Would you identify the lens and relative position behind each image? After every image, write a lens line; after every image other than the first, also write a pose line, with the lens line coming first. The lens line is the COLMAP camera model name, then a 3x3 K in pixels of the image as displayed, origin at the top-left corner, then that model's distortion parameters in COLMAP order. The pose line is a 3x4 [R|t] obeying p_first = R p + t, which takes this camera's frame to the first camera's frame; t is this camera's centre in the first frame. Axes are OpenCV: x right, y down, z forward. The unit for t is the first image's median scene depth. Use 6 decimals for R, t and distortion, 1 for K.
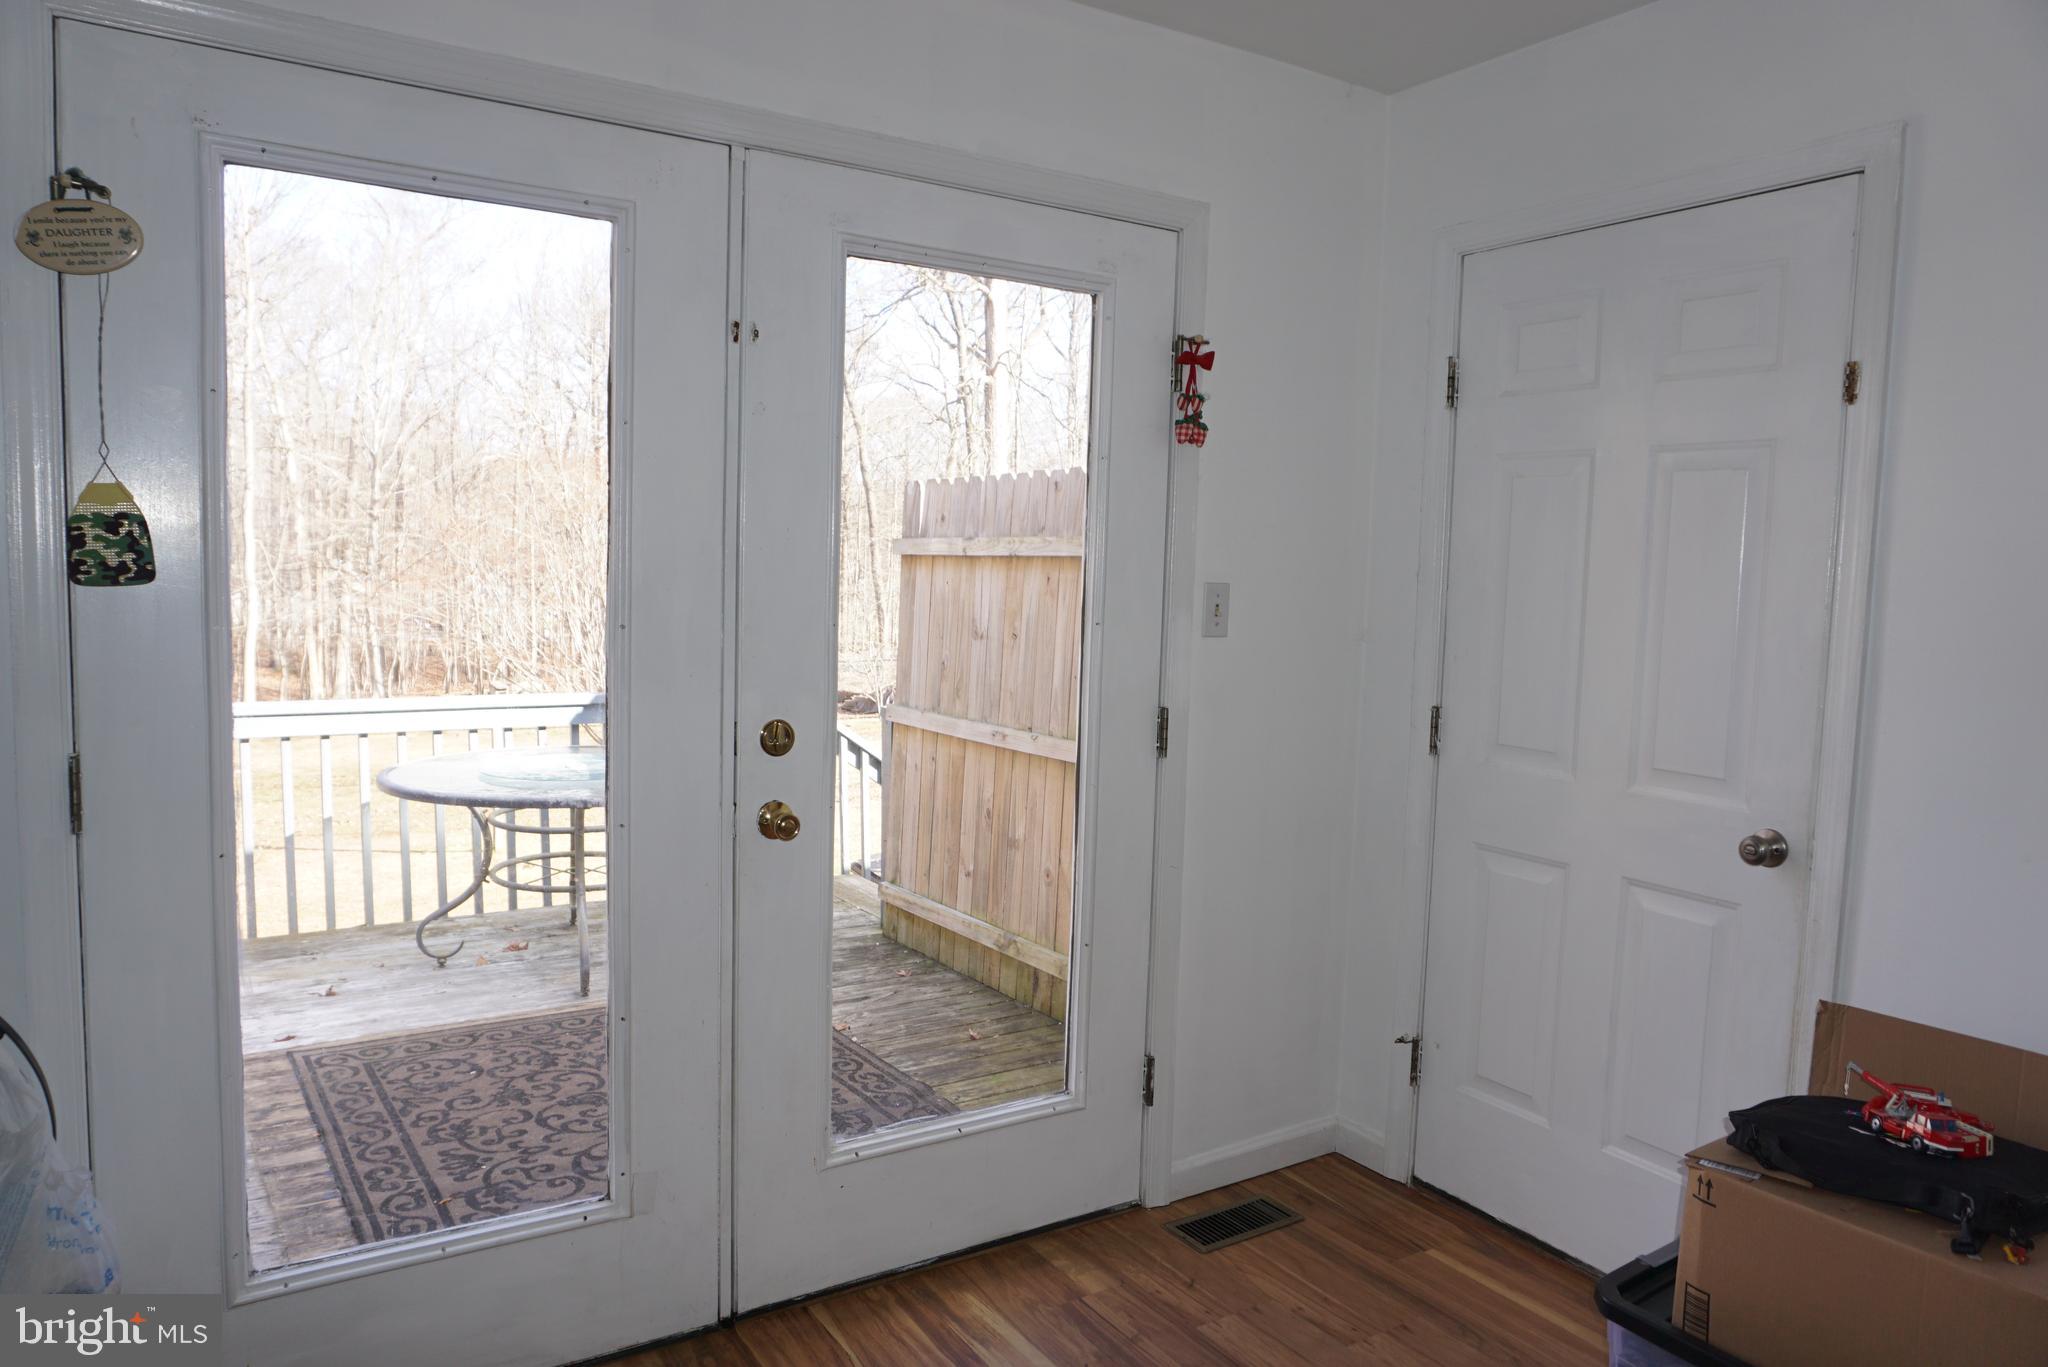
lens RADIAL K [[1374.1, 0, 1021.6], [0, 1374.1, 695.7], [0, 0, 1]] dist [-0.030974, 0.010084]
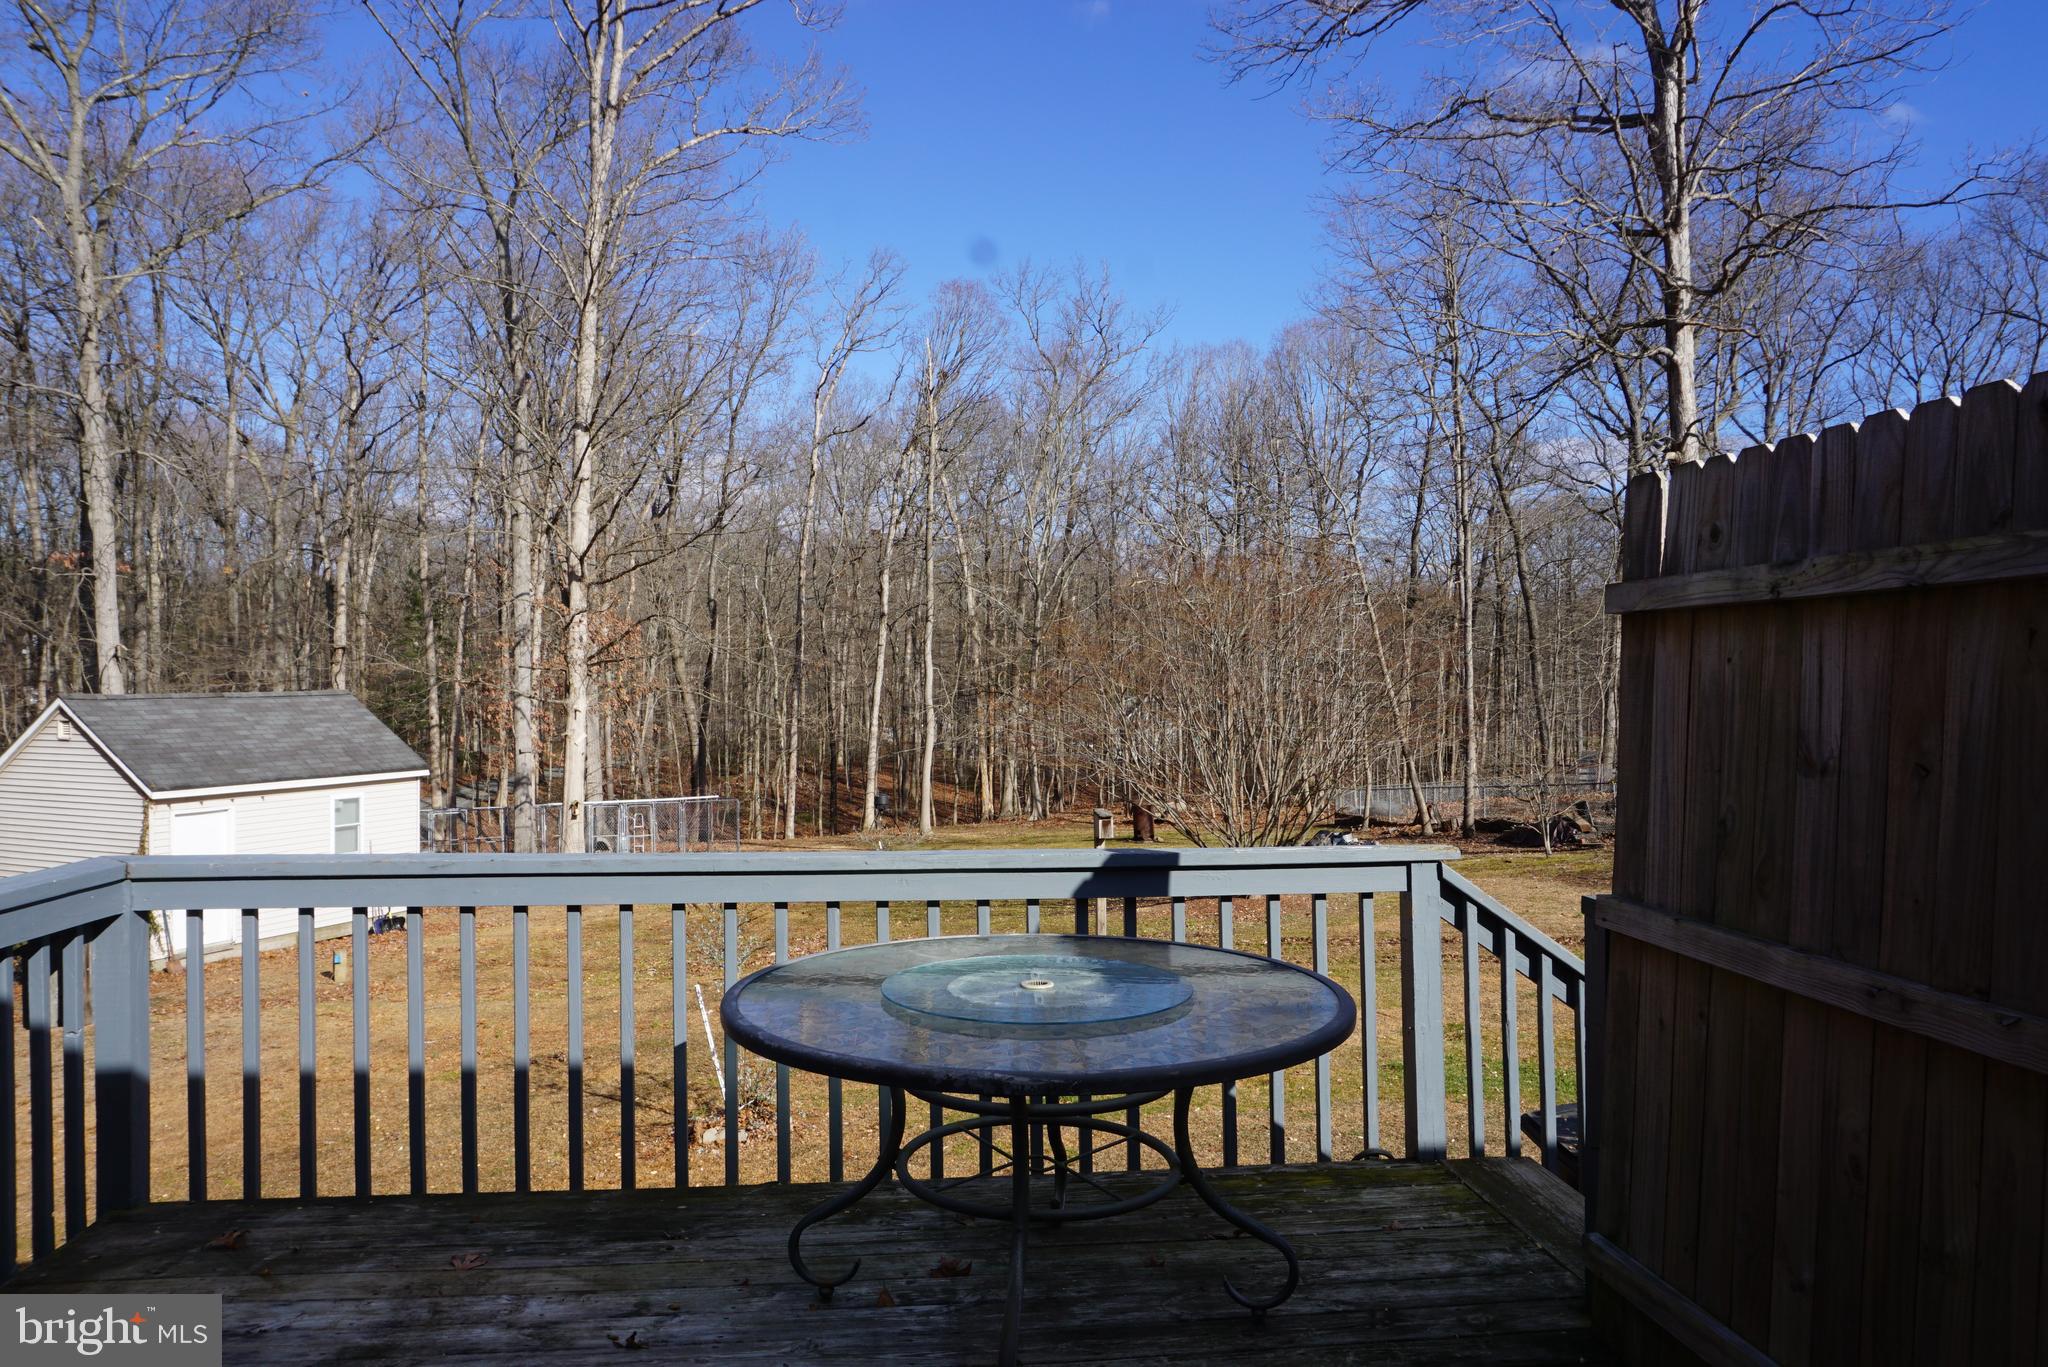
lens RADIAL K [[1374.1, 0, 1018.3], [0, 1374.1, 679.8], [0, 0, 1]] dist [-0.030974, 0.010084]
pose [[0.892829, -0.021524, -0.449881, -0.059514], [-0.023109, 0.995353, -0.093483, -0.022368], [0.449802, 0.093861, 0.888183, 0.431065]]
